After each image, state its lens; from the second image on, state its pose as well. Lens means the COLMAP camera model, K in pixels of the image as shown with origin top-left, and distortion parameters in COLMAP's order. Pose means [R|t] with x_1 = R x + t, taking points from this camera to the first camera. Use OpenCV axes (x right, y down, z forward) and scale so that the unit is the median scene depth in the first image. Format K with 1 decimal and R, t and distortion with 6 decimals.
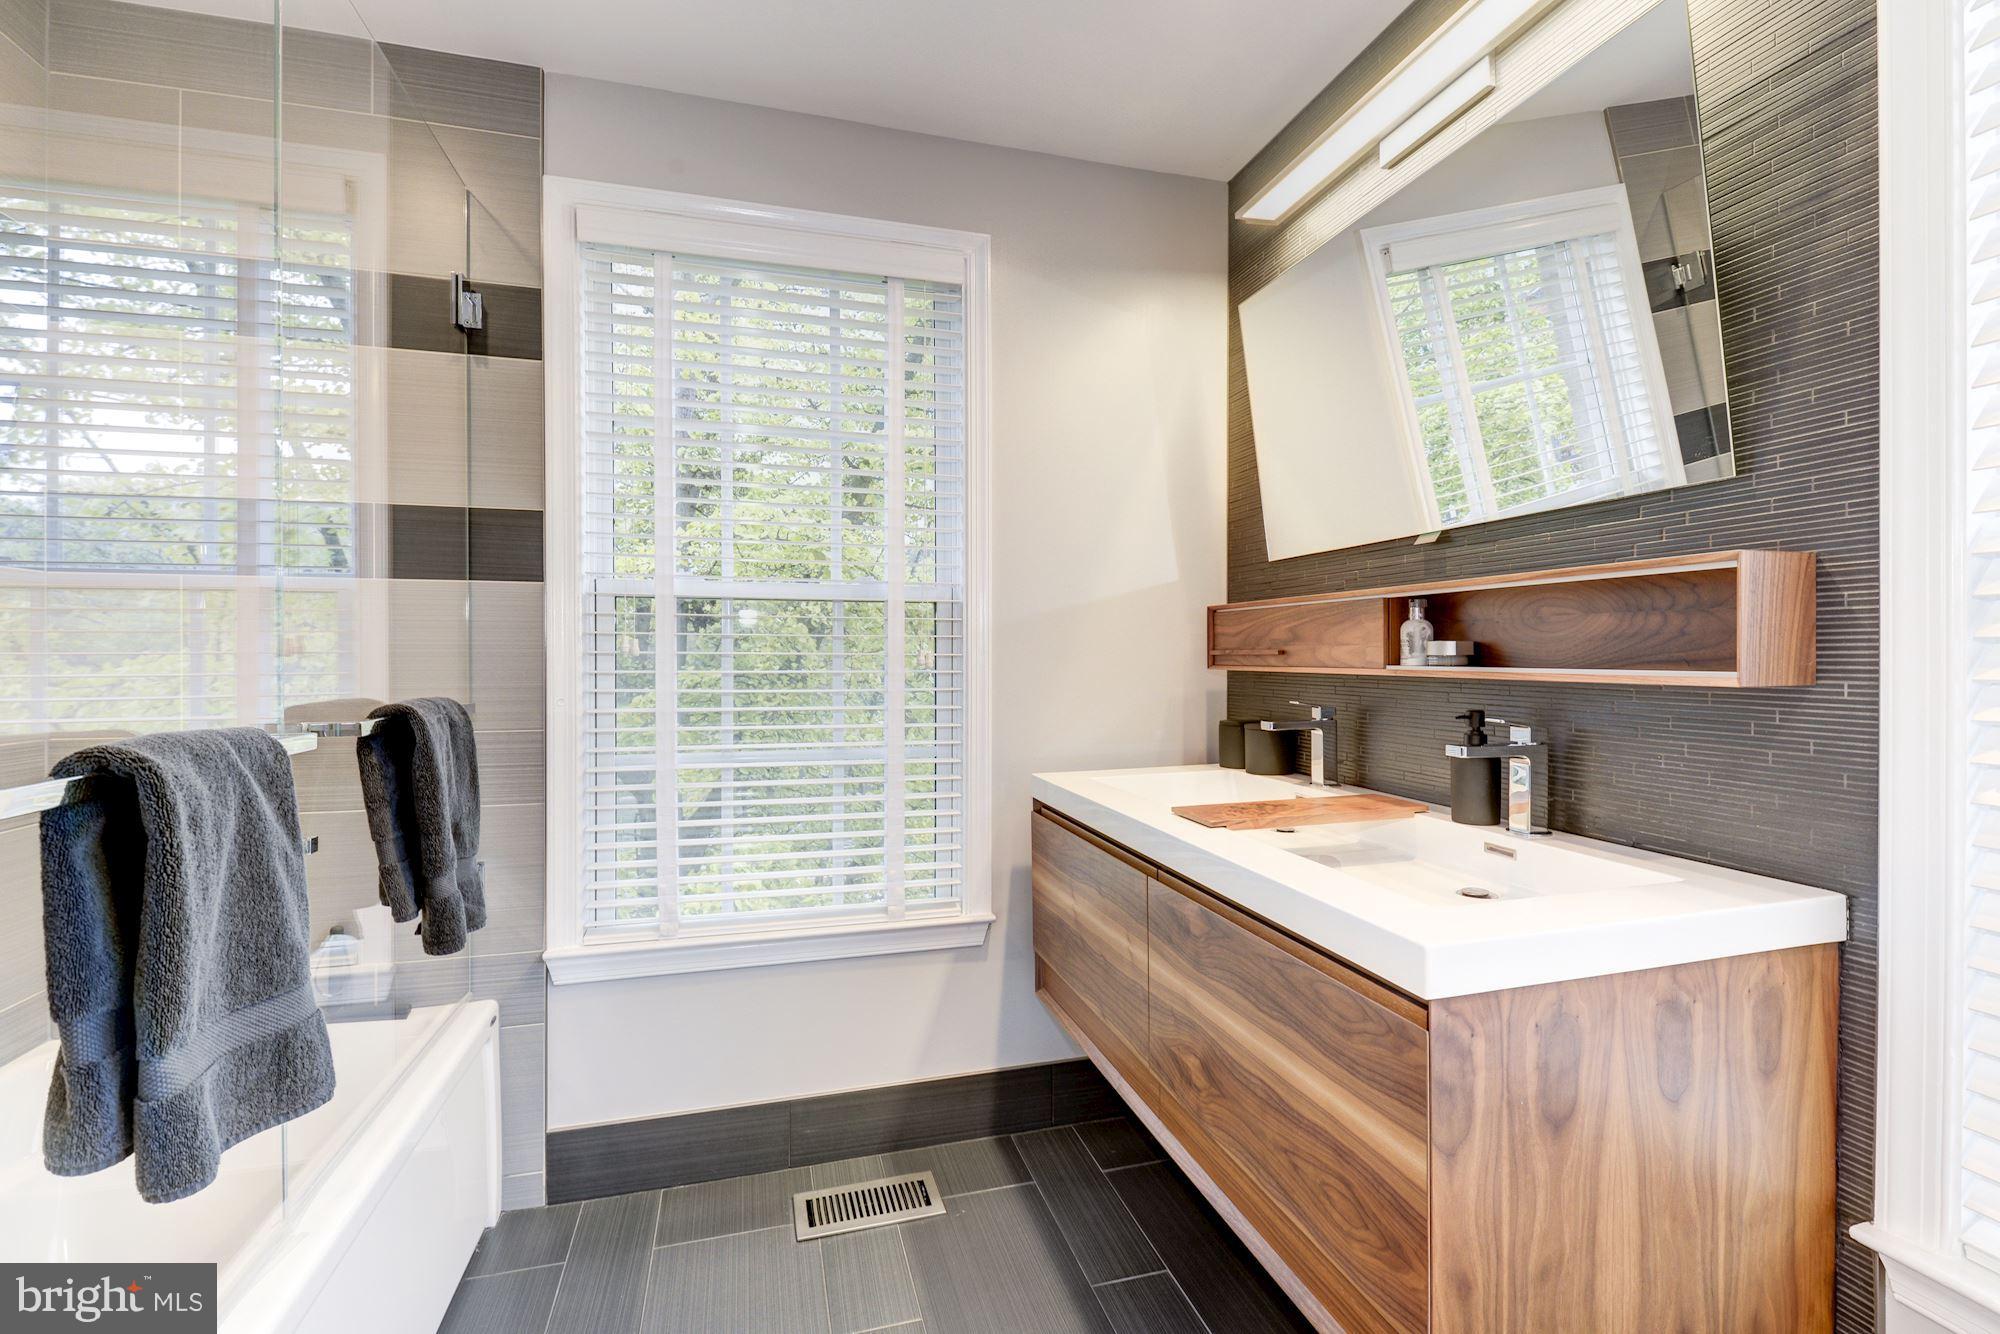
lens RADIAL K [[878.7, 0, 1003.6], [0, 878.7, 661.0], [0, 0, 1]] dist [0.000048, -0.001242]
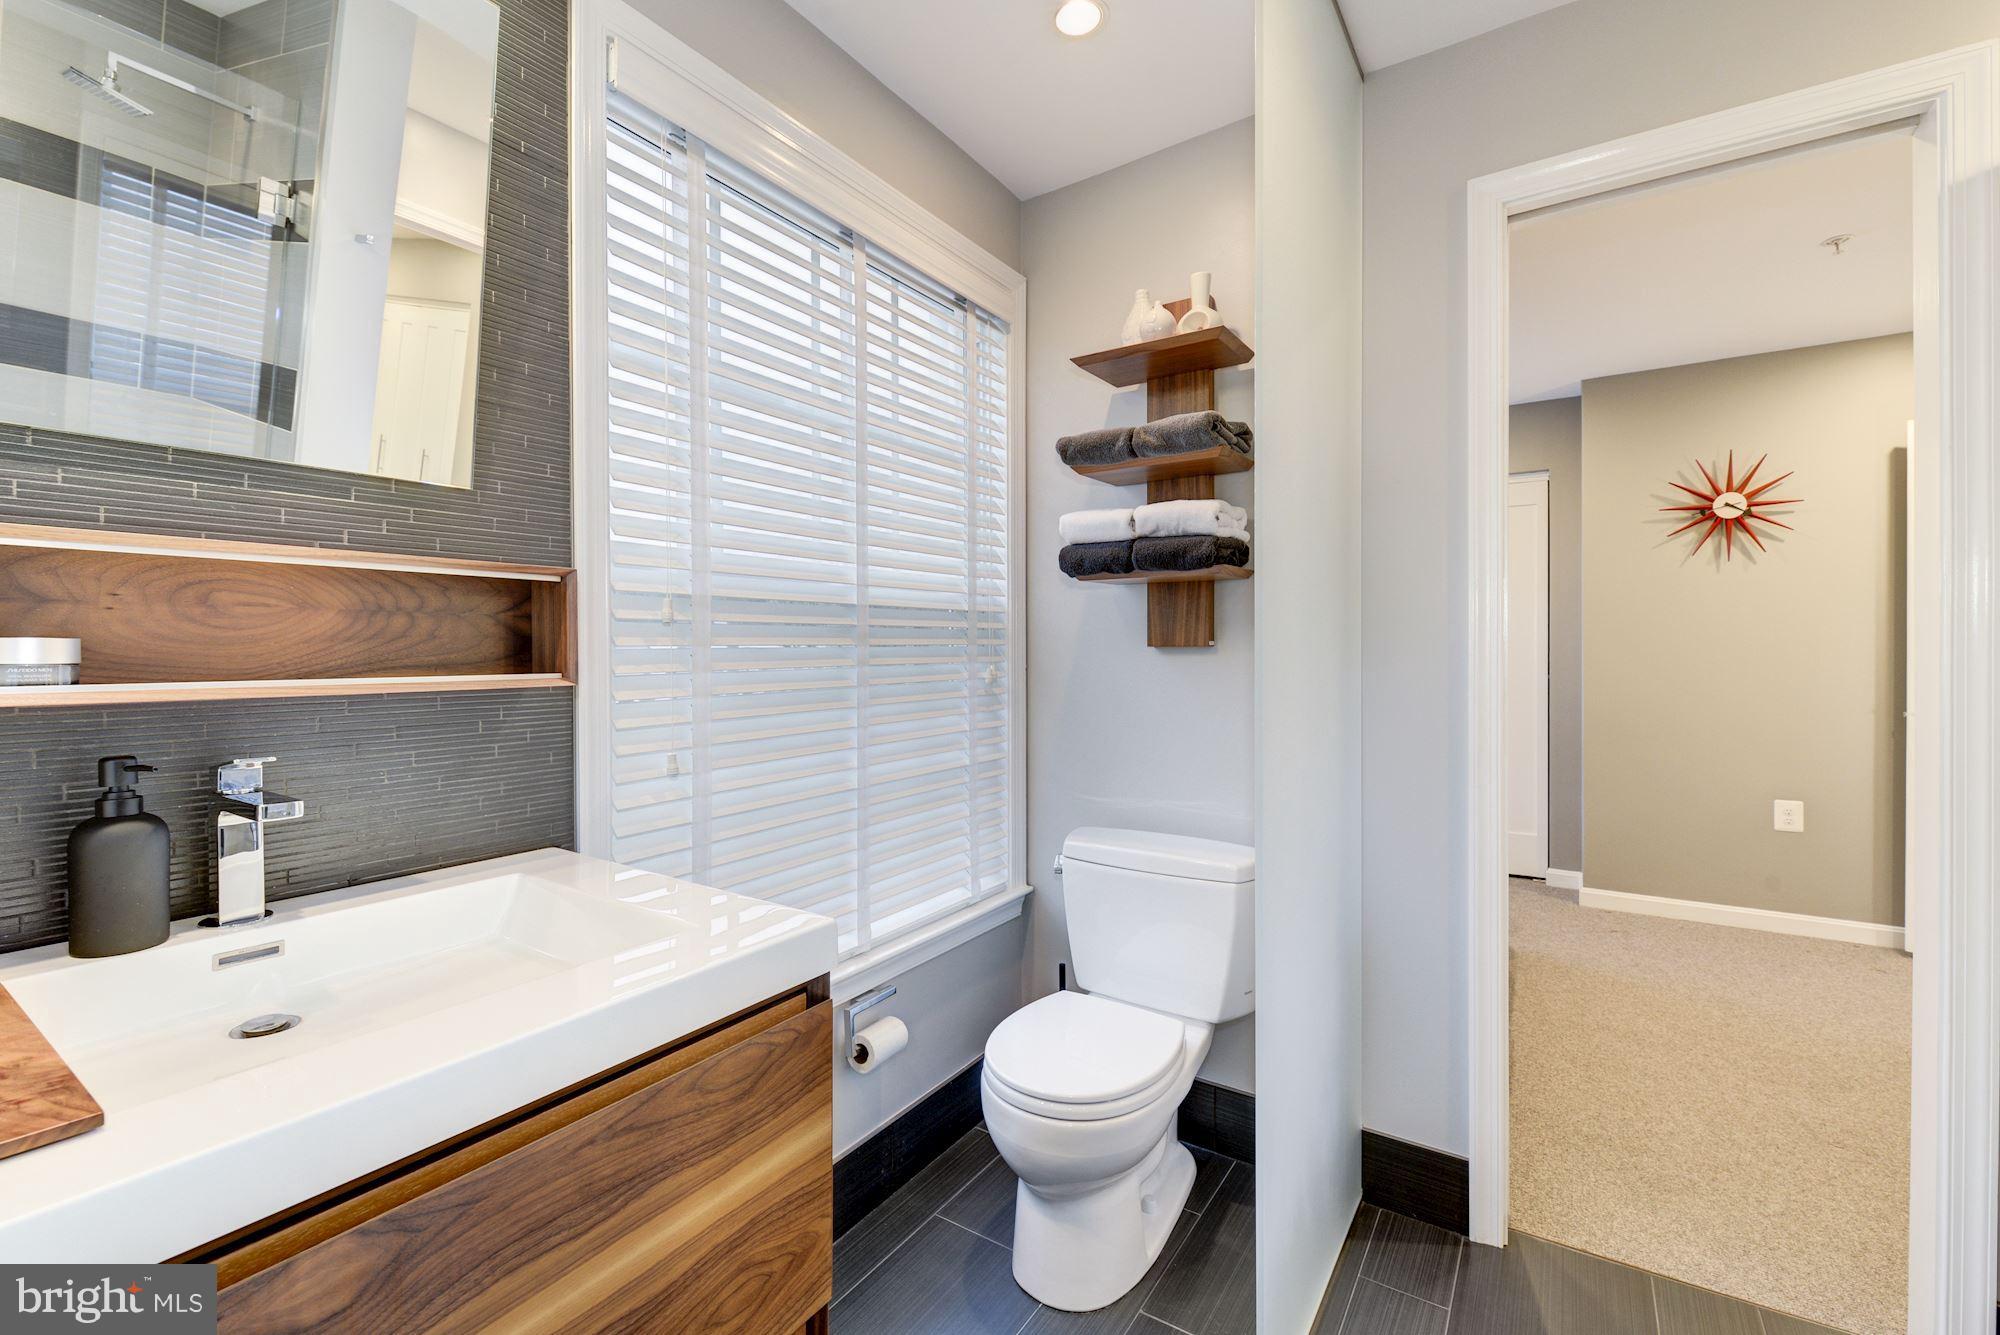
lens RADIAL K [[878.7, 0, 1003.6], [0, 878.7, 661.5], [0, 0, 1]] dist [0.000048, -0.001242]
pose [[-0.662345, -0.006818, 0.749168, -0.288784], [0.008931, 0.999816, 0.016995, -0.012100], [-0.749145, 0.017948, -0.662162, 0.925746]]
